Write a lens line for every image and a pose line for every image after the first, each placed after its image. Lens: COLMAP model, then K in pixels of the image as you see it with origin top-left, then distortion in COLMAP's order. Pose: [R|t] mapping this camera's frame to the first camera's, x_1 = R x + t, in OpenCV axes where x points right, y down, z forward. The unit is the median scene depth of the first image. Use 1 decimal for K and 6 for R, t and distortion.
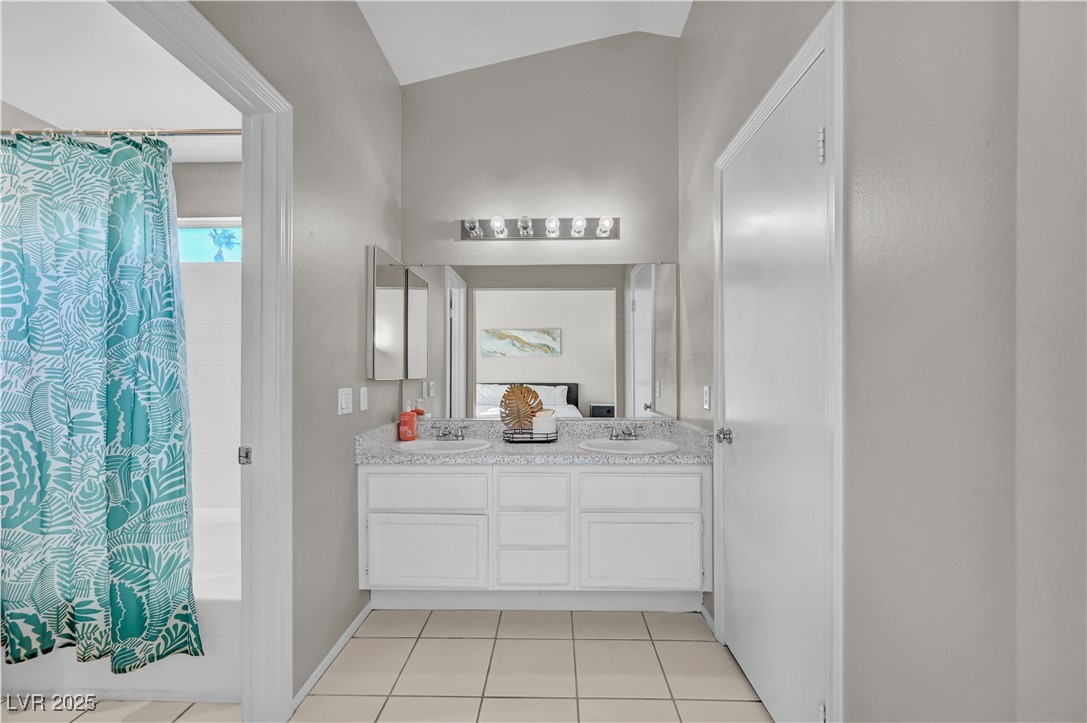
lens RADIAL K [[435.8, 0, 546.7], [0, 435.8, 369.6], [0, 0, 1]] dist [-0.001168, 0.000091]
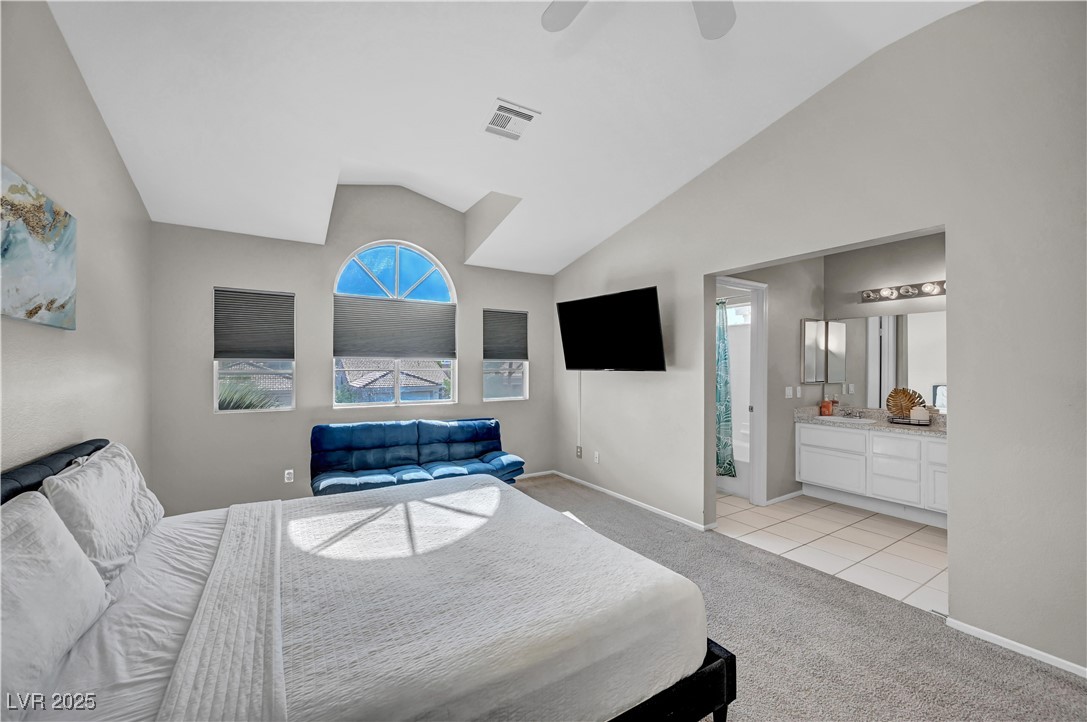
lens RADIAL K [[425.2, 0, 542.8], [0, 425.2, 365.6], [0, 0, 1]] dist [0.000101, 0.000010]
pose [[0.544353, 0.003729, -0.838848, 0.648493], [-0.000631, 0.999992, 0.004035, -0.070423], [0.838856, -0.001667, 0.544351, -1.192292]]
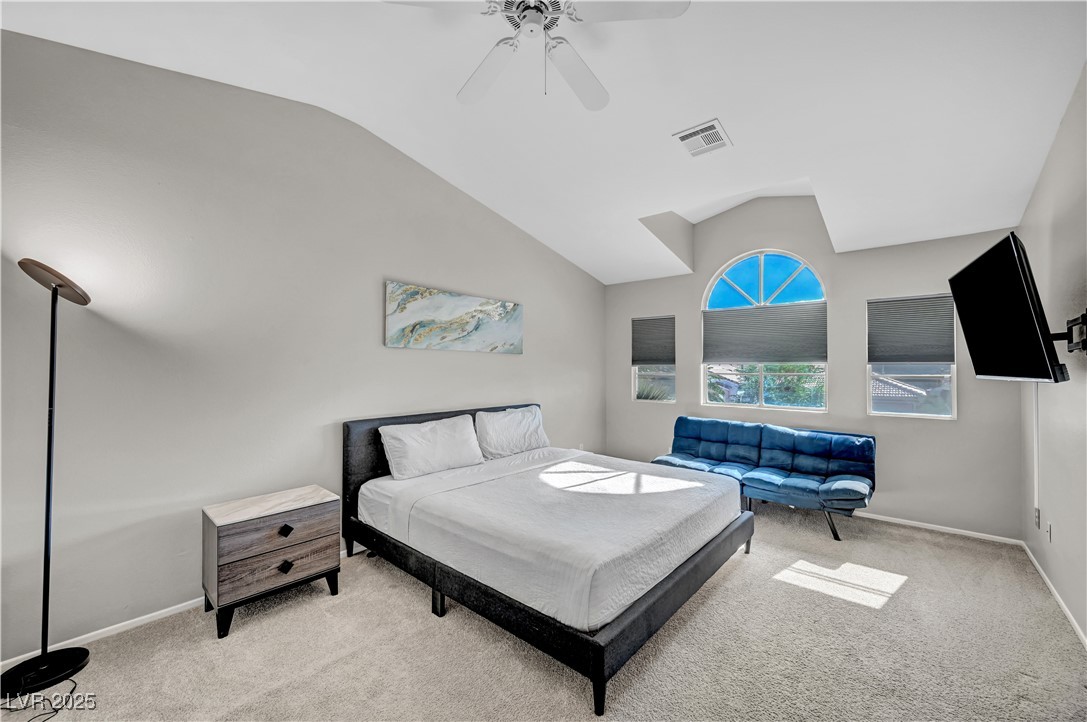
lens RADIAL K [[429.3, 0, 551.6], [0, 429.3, 361.7], [0, 0, 1]] dist [0.010672, 0.000076]
pose [[-0.622864, -0.011372, -0.782248, 0.889173], [0.002246, 0.999864, -0.016324, -0.070335], [0.782327, -0.011925, -0.622753, -0.090864]]
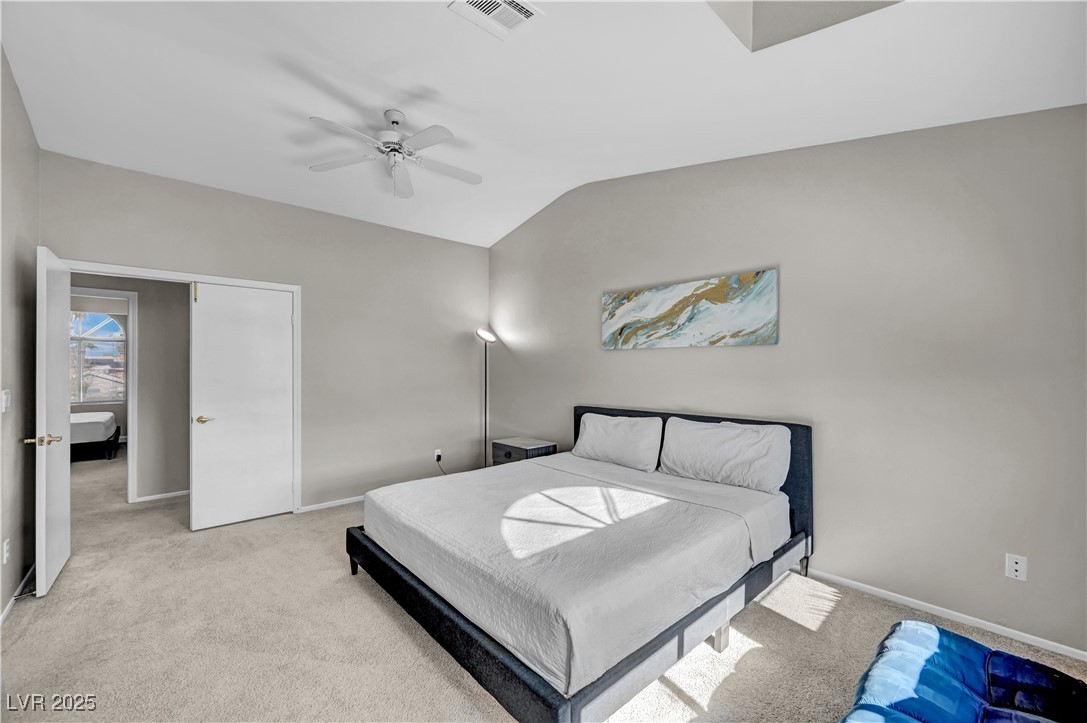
lens RADIAL K [[435.8, 0, 546.7], [0, 435.8, 369.6], [0, 0, 1]] dist [-0.001168, 0.000091]
pose [[-0.687452, 0.002862, 0.726224, -1.227164], [0.004820, 0.999988, 0.000622, -0.065956], [-0.726214, 0.003928, -0.687458, -0.026704]]
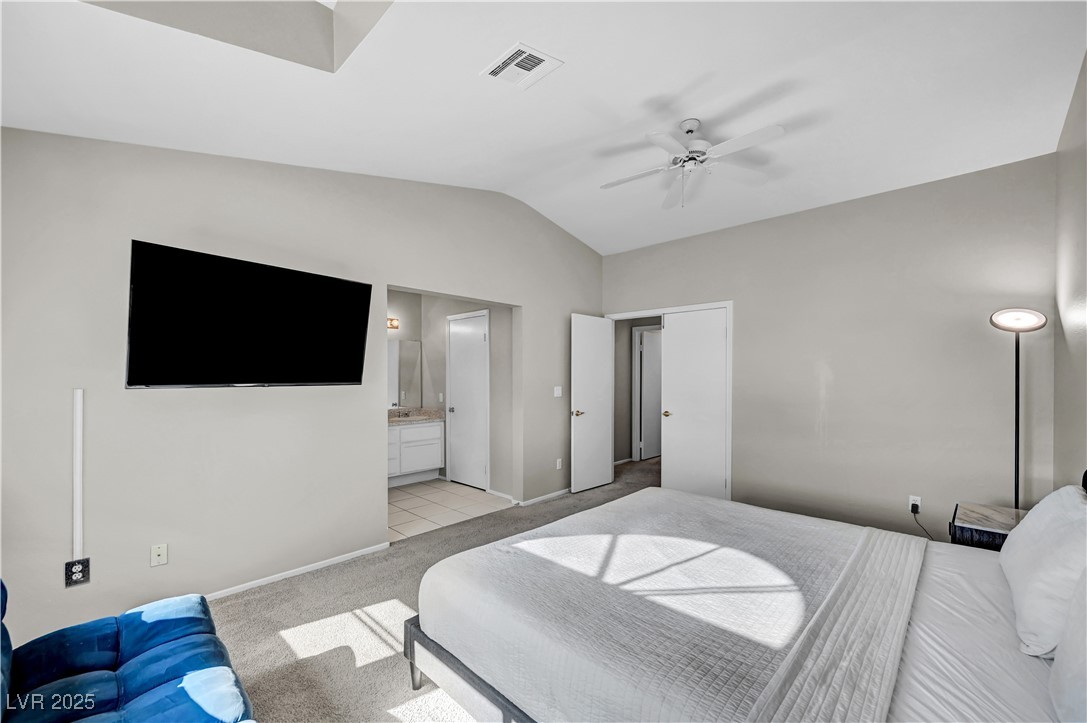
lens RADIAL K [[438.3, 0, 540.4], [0, 438.3, 377.8], [0, 0, 1]] dist [-0.001772, -0.000166]
pose [[0.675841, 0.000953, 0.737047, -1.250039], [-0.005556, 0.999977, 0.003802, -0.073734], [-0.737027, -0.006665, 0.675831, -1.316253]]
